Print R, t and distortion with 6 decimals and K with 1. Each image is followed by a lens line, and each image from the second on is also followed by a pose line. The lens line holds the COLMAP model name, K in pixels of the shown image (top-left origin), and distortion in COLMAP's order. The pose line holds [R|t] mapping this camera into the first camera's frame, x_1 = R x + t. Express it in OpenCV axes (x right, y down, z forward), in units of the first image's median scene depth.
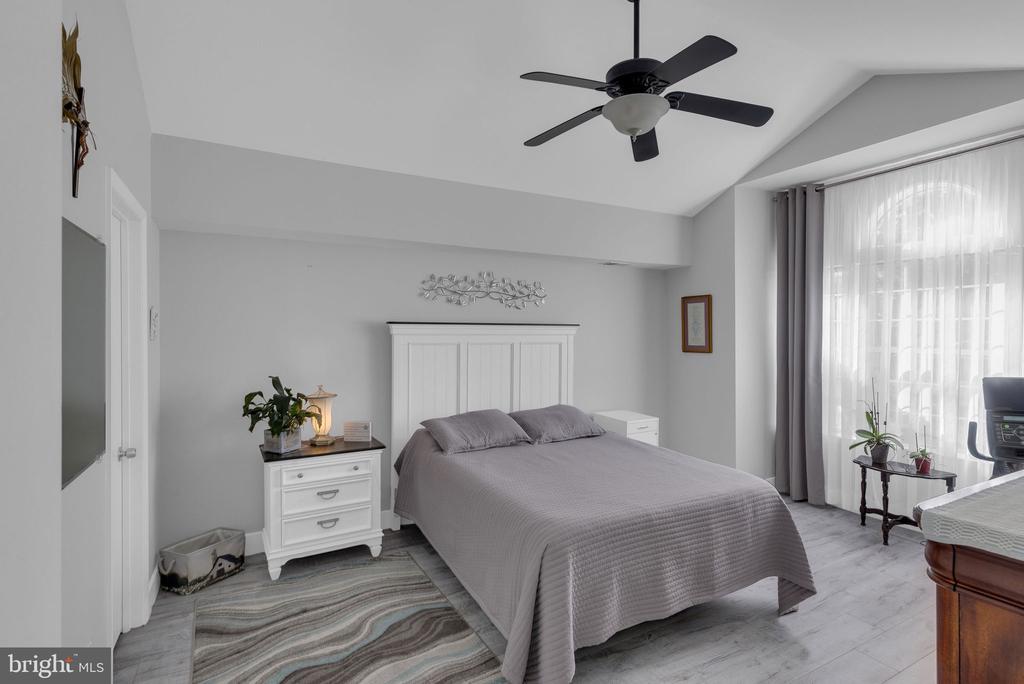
lens RADIAL K [[524.3, 0, 524.0], [0, 524.3, 342.0], [0, 0, 1]] dist [0.002125, 0.000328]
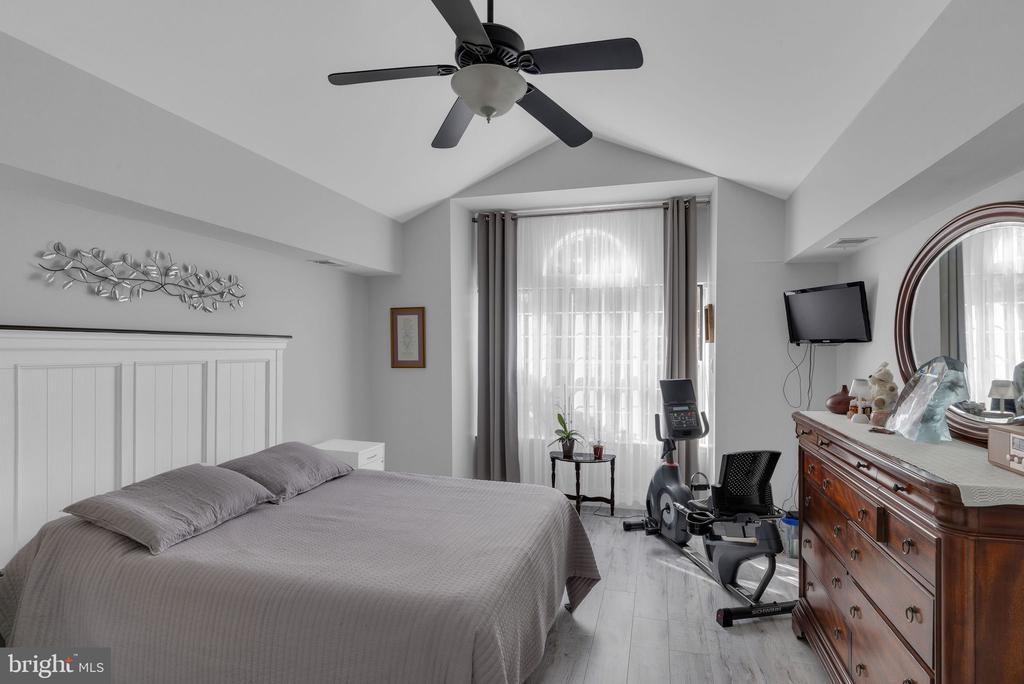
lens RADIAL K [[519.8, 0, 499.0], [0, 519.8, 356.5], [0, 0, 1]] dist [-0.000087, 0.000075]
pose [[0.677809, -0.012297, 0.735135, -0.268491], [0.011252, 0.999917, 0.006352, -0.004833], [-0.735152, 0.003966, 0.677891, 0.274096]]
